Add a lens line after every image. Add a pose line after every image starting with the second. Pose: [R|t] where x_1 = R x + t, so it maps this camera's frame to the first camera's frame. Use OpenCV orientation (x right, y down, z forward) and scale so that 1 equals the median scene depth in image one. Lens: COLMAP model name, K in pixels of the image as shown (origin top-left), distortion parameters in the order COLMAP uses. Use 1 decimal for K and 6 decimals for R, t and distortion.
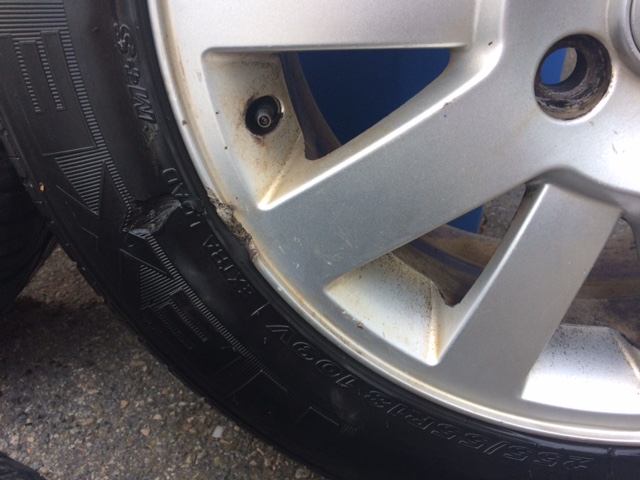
lens RADIAL K [[537.1, 0, 320.0], [0, 537.1, 240.0], [0, 0, 1]] dist [0.000149, -0.090811]
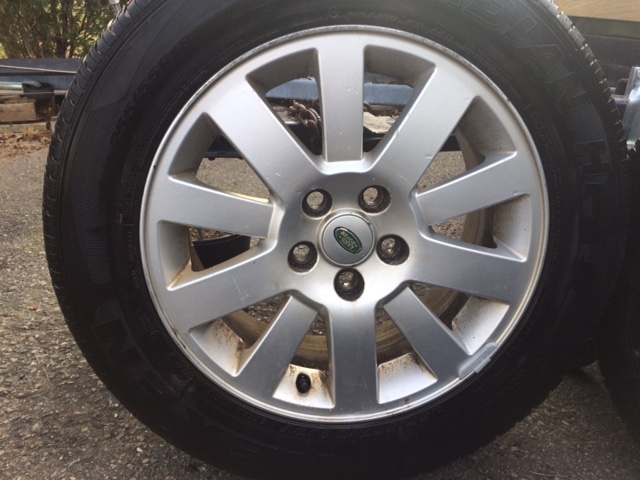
lens RADIAL K [[491.8, 0, 320.0], [0, 491.8, 240.0], [0, 0, 1]] dist [0.007493, -0.063994]
pose [[0.937695, 0.166010, 0.305235, -0.161437], [-0.096893, 0.968564, -0.229121, 0.128573], [-0.333675, 0.185271, 0.924303, -1.047249]]
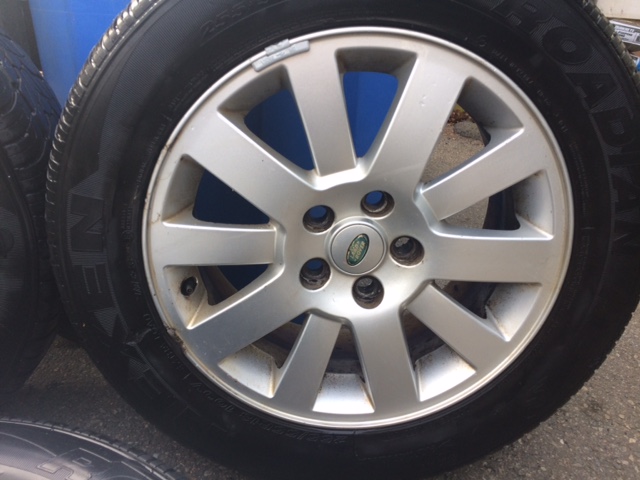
lens RADIAL K [[491.8, 0, 320.0], [0, 491.8, 240.0], [0, 0, 1]] dist [0.007493, -0.063994]
pose [[0.978662, -0.015955, 0.204858, 0.012116], [0.045531, 0.989035, -0.140489, -0.107293], [-0.200370, 0.146818, 0.968657, -1.079605]]
